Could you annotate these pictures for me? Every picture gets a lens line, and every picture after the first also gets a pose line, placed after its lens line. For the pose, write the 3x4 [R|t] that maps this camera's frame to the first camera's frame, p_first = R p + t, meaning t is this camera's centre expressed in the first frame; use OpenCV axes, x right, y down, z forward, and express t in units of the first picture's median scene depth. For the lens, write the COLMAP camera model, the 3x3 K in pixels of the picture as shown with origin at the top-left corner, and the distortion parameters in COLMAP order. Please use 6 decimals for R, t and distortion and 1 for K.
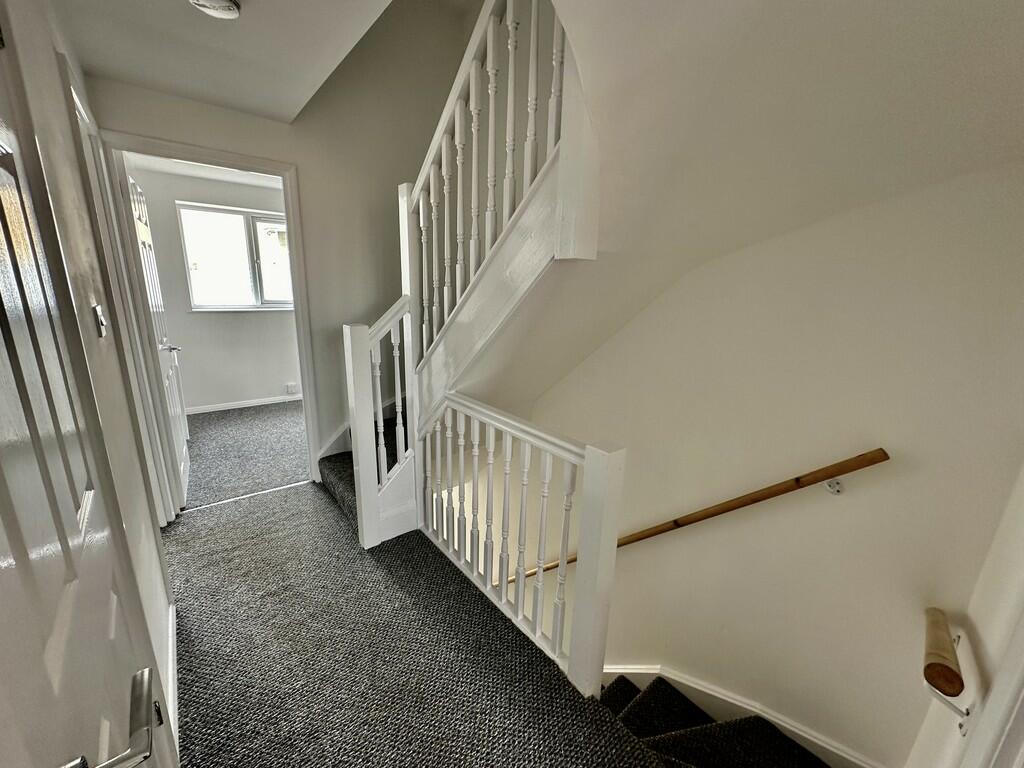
lens RADIAL K [[406.7, 0, 512.7], [0, 406.7, 385.6], [0, 0, 1]] dist [-0.000724, 0.000201]
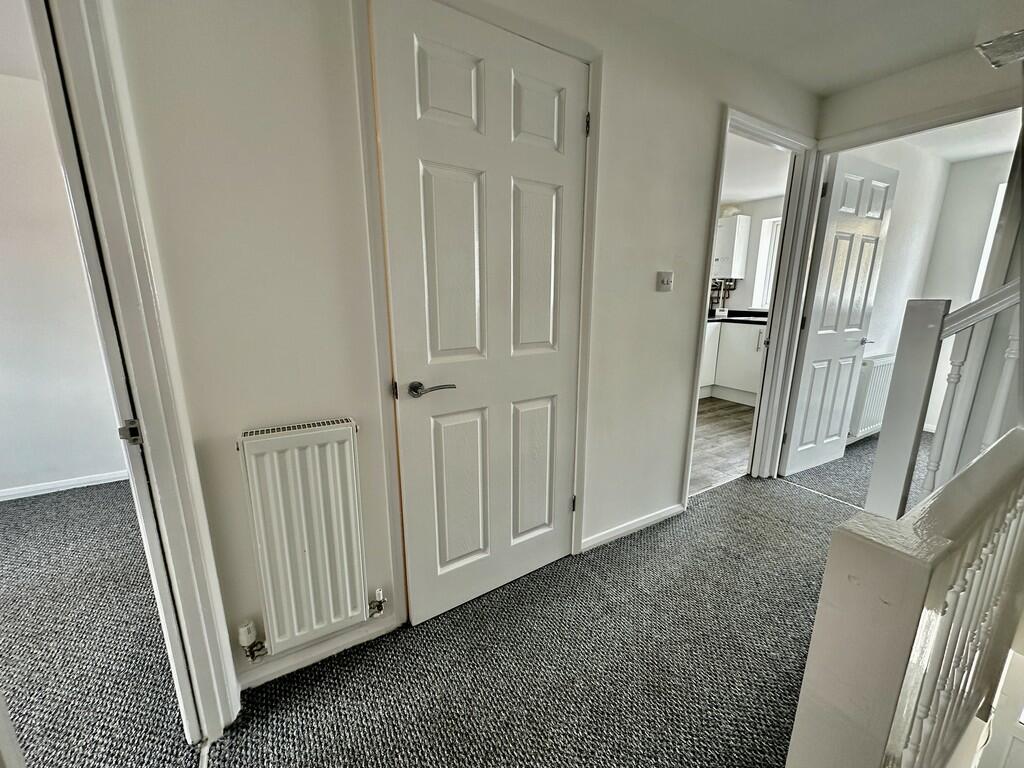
lens RADIAL K [[406.7, 0, 512.7], [0, 406.7, 385.6], [0, 0, 1]] dist [-0.000724, 0.000201]
pose [[-0.144773, 0.186462, -0.971737, 0.498801], [-0.251625, 0.942859, 0.218409, 0.020048], [0.956935, 0.276133, -0.089582, 0.520094]]
